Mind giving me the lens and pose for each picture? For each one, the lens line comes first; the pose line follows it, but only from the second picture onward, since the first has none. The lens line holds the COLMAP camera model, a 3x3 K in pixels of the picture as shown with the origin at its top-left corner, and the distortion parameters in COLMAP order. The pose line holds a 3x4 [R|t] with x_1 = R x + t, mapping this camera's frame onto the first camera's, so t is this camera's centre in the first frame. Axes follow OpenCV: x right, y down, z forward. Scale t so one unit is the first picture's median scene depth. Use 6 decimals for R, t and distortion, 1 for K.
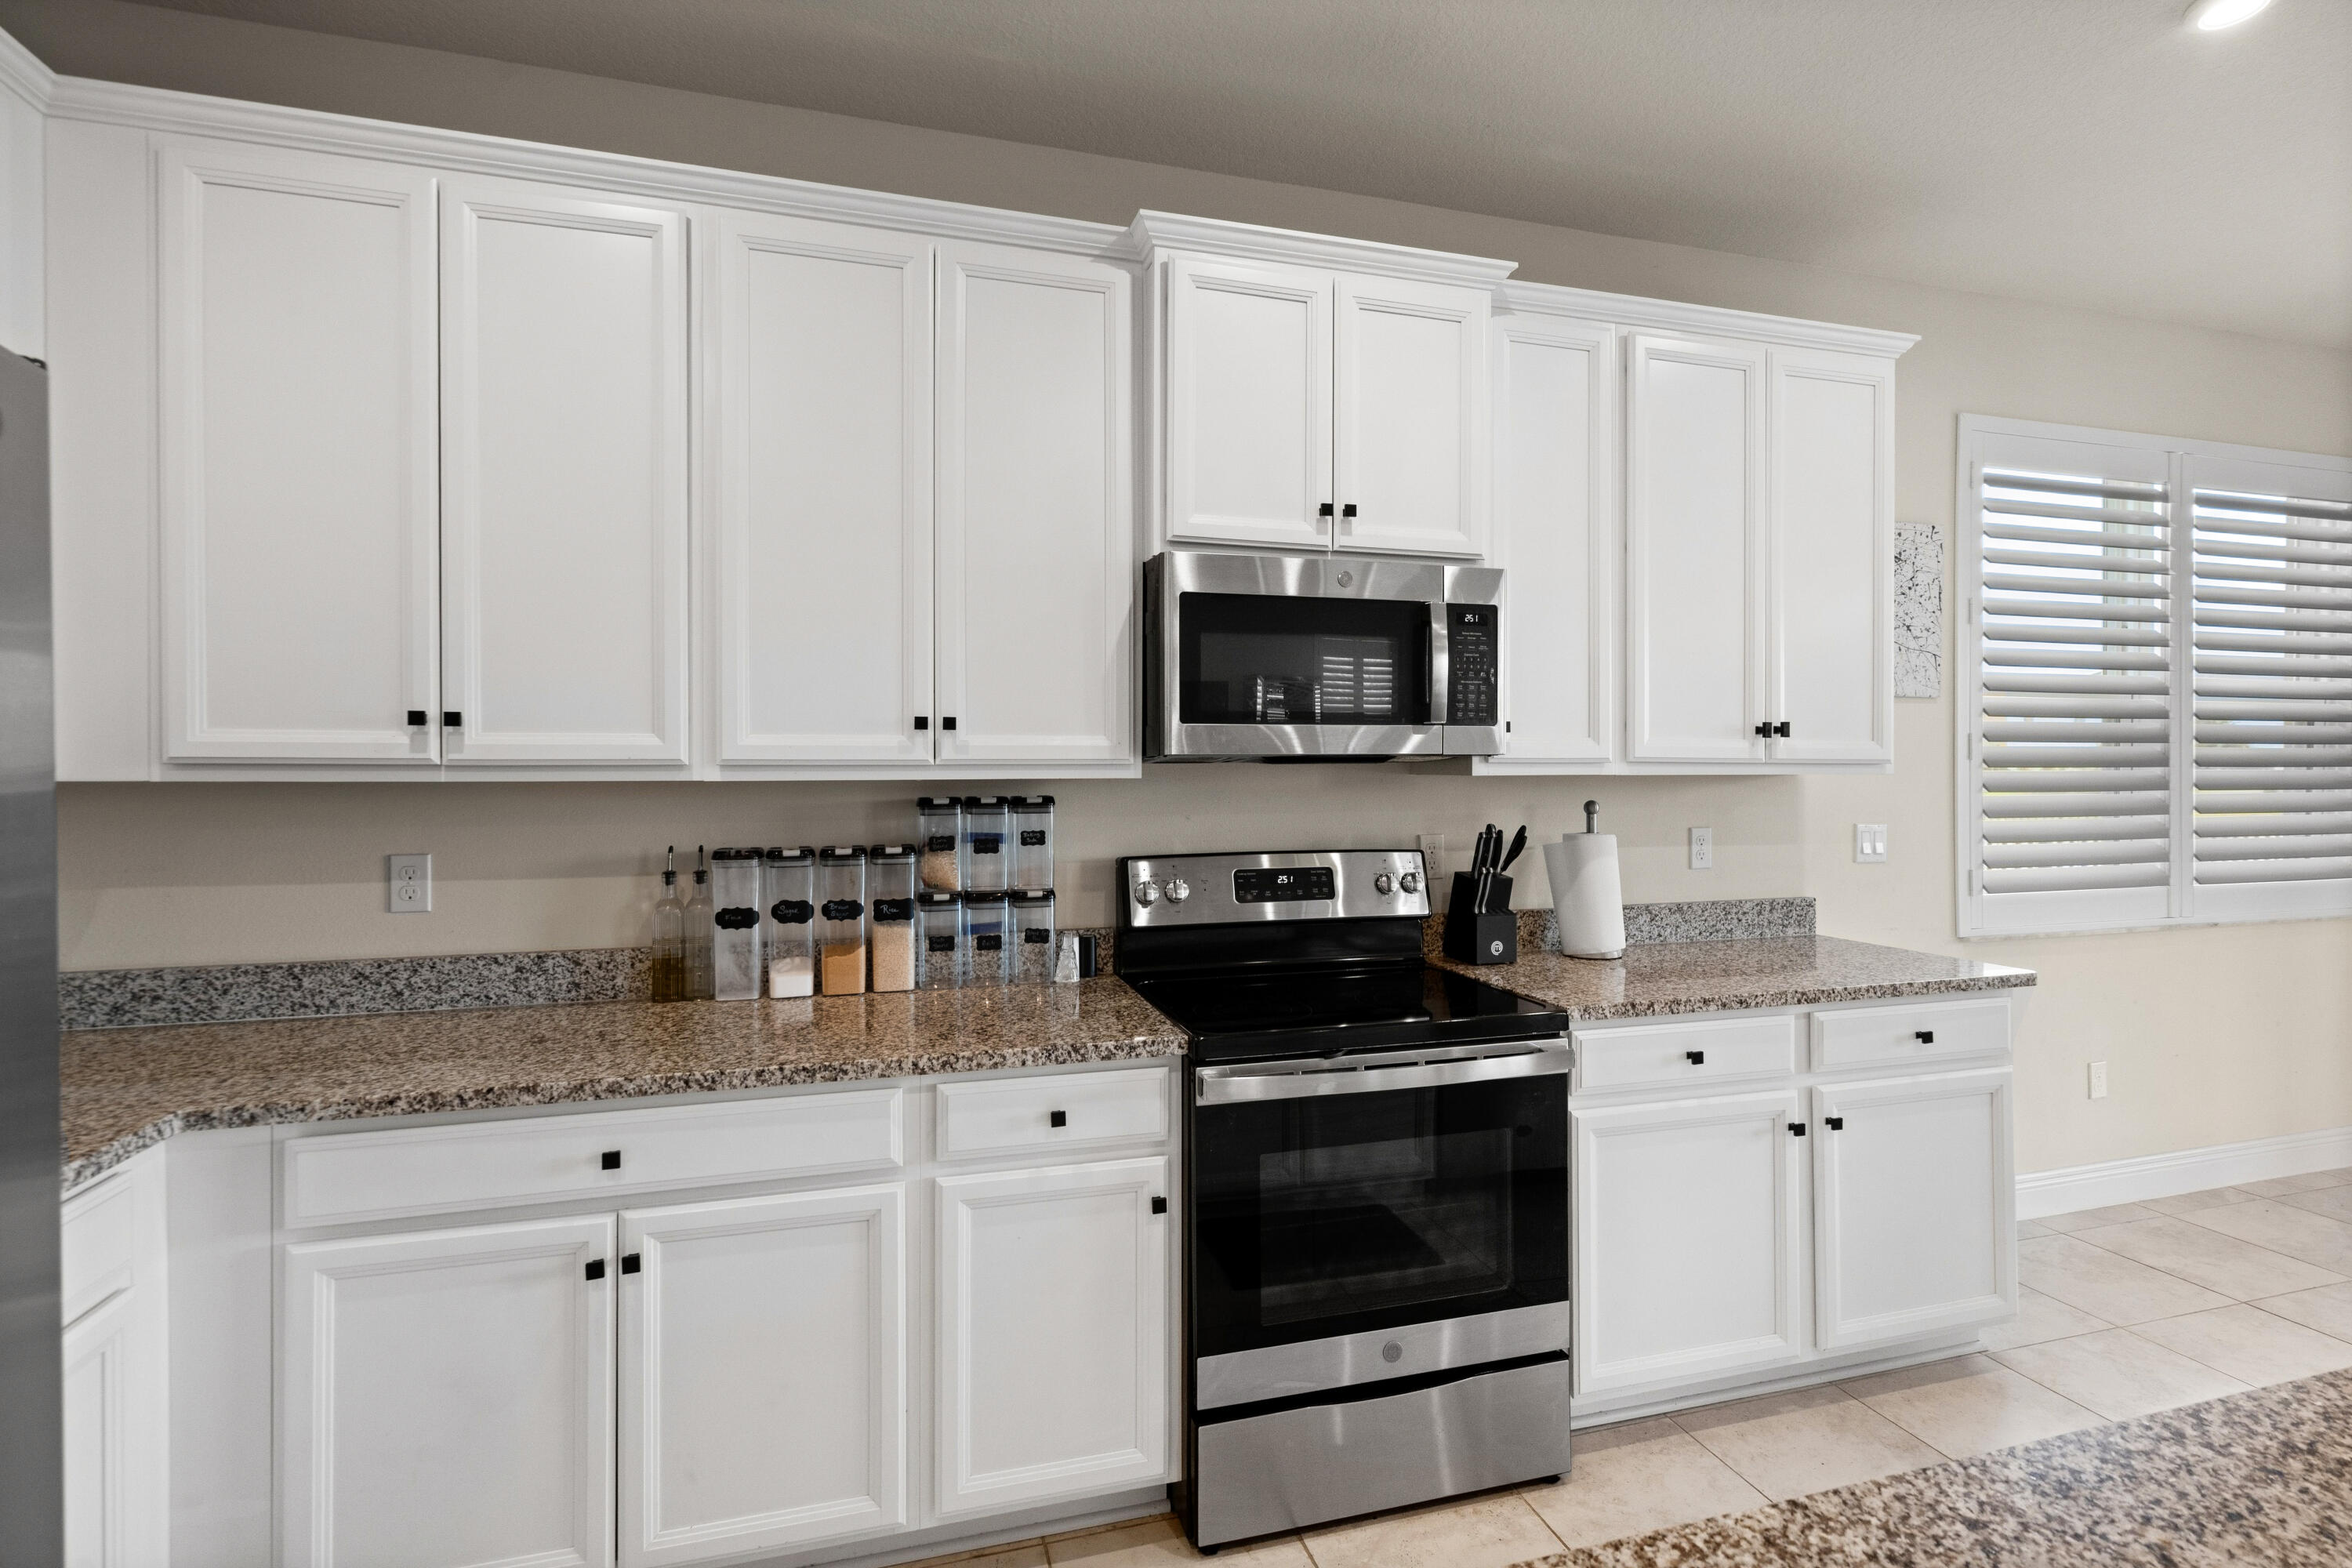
lens RADIAL K [[1087.3, 0, 1176.6], [0, 1087.3, 793.0], [0, 0, 1]] dist [0.002570, 0.000802]
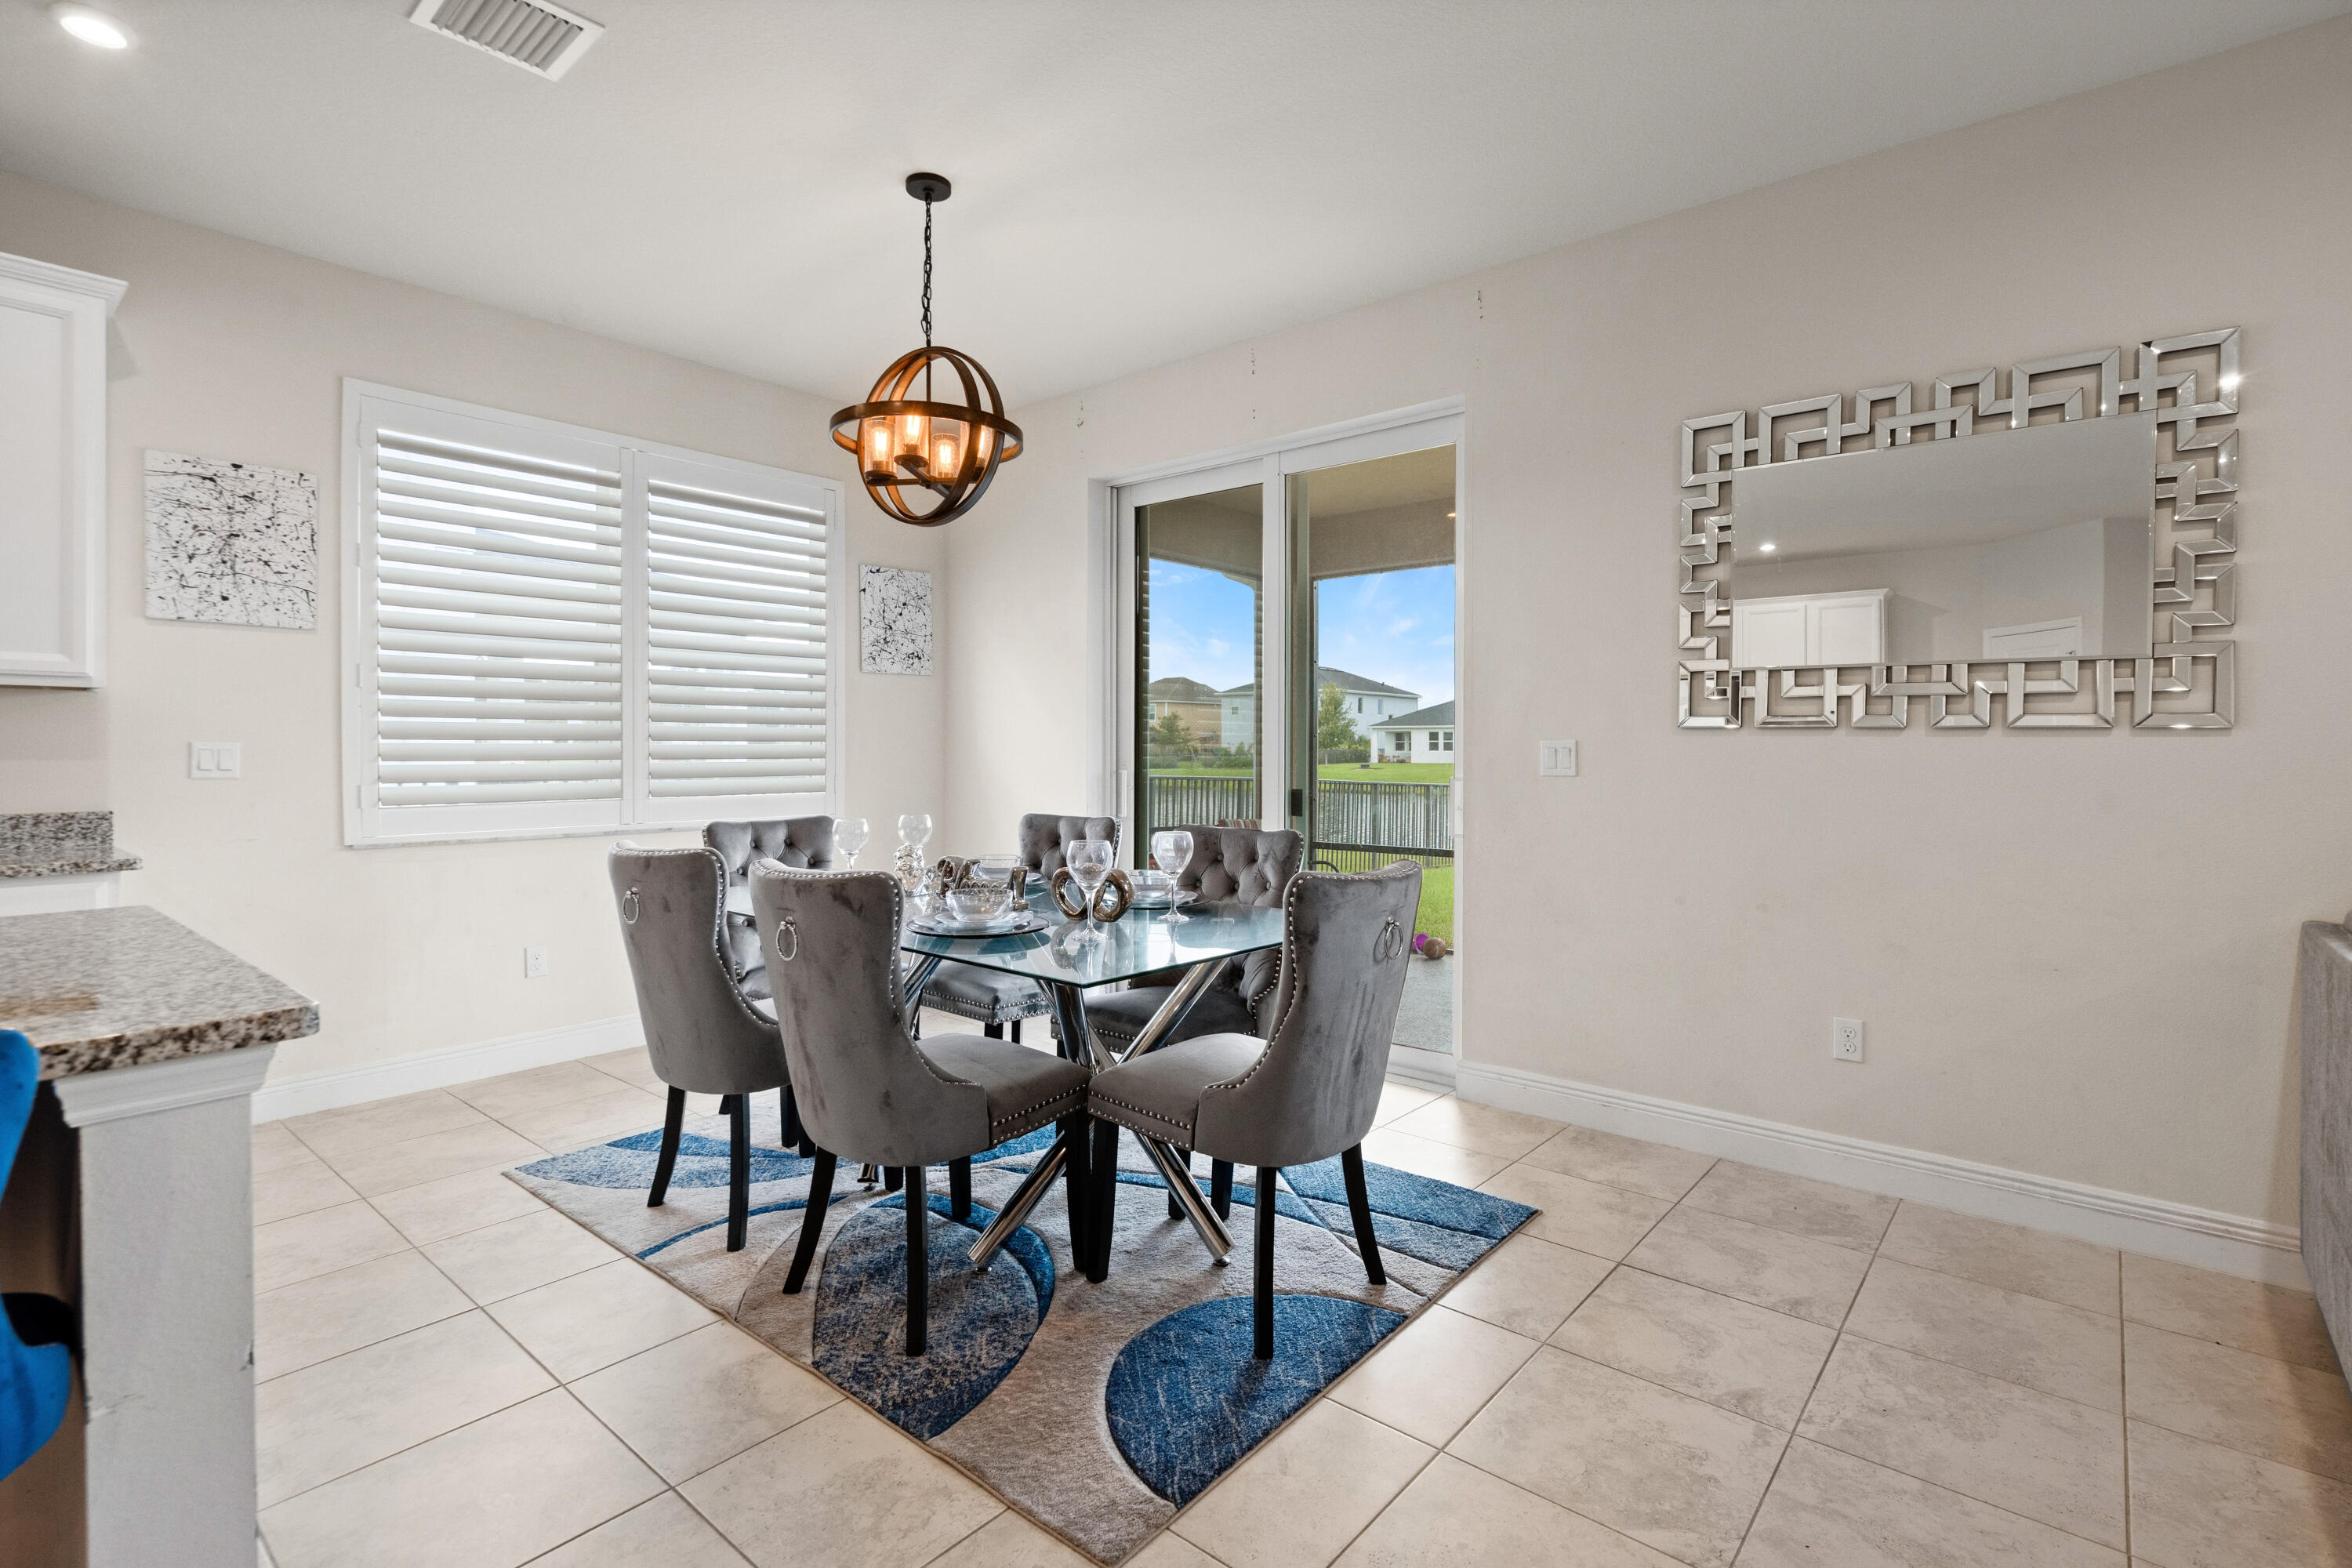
lens RADIAL K [[1087.3, 0, 1179.6], [0, 1087.3, 766.5], [0, 0, 1]] dist [0.002570, 0.000802]
pose [[0.827886, 0.000632, 0.560896, 0.816275], [-0.012071, 0.999788, 0.016689, 0.022829], [-0.560767, -0.020587, 0.827718, -0.421879]]
